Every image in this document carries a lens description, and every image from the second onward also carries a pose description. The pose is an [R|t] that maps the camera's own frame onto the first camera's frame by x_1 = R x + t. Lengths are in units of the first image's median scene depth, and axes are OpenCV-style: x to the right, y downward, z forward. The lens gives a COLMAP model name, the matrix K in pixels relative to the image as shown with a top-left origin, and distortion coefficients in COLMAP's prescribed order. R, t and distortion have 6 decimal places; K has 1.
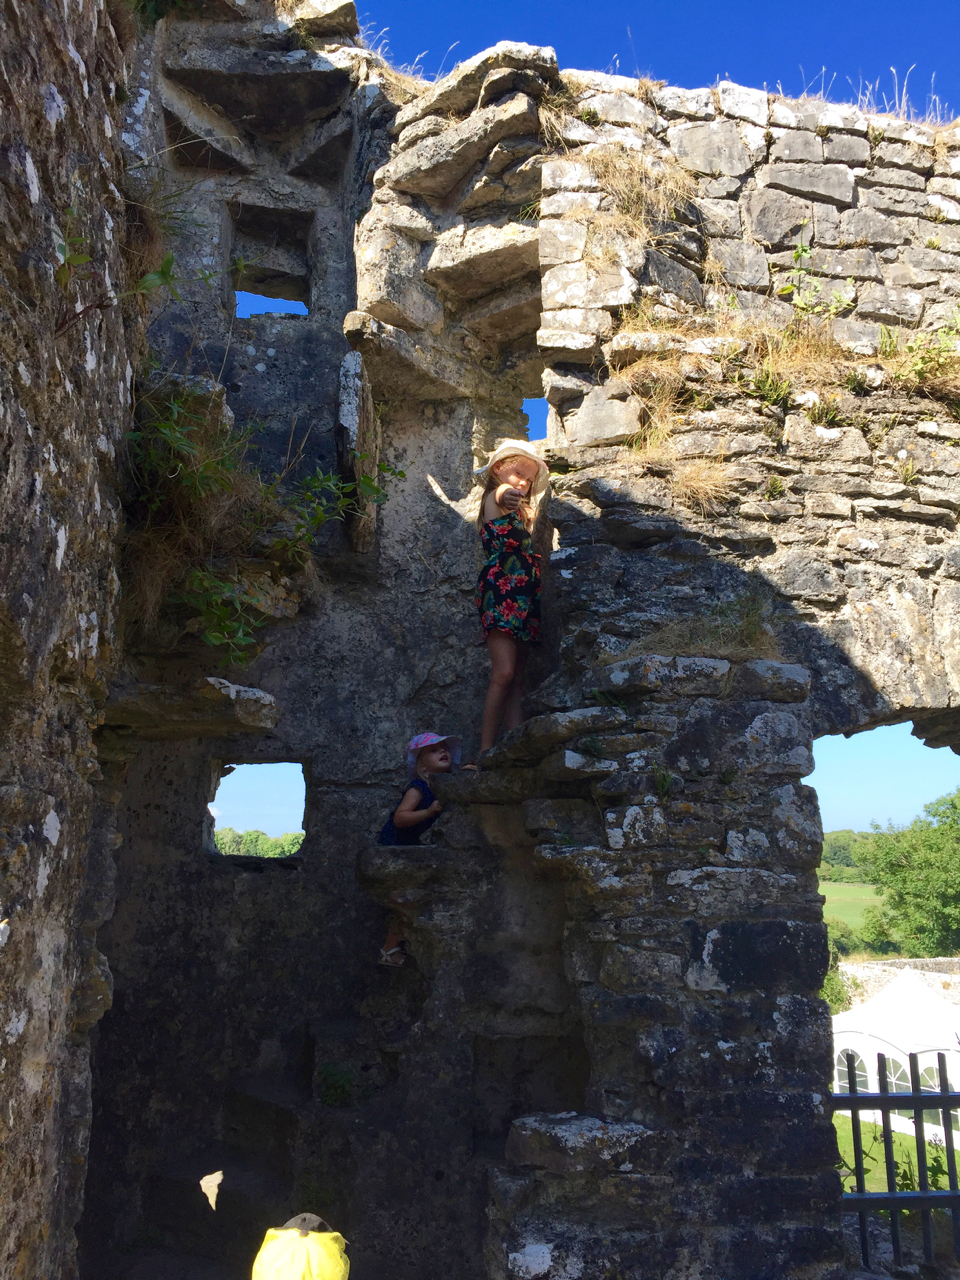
lens RADIAL K [[1049.1, 0, 480.0], [0, 1049.1, 640.0], [0, 0, 1]] dist [0.084620, -0.088912]
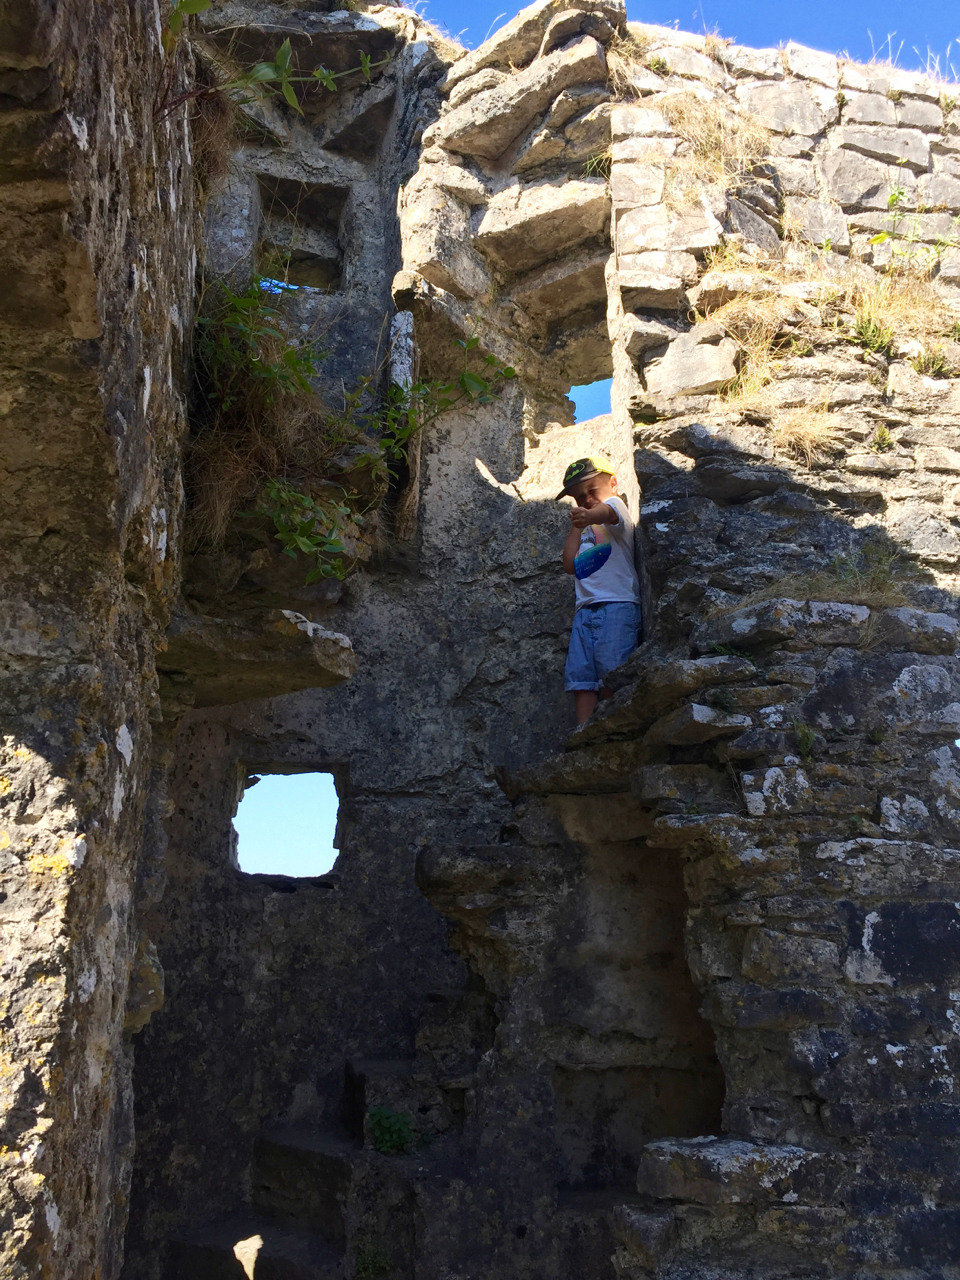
lens RADIAL K [[1055.4, 0, 483.8], [0, 1055.4, 639.0], [0, 0, 1]] dist [0.086452, -0.097086]
pose [[0.999450, -0.001597, 0.033125, -0.092391], [0.004092, 0.997144, -0.075415, 0.092524], [-0.032910, 0.075509, 0.996602, 0.108674]]
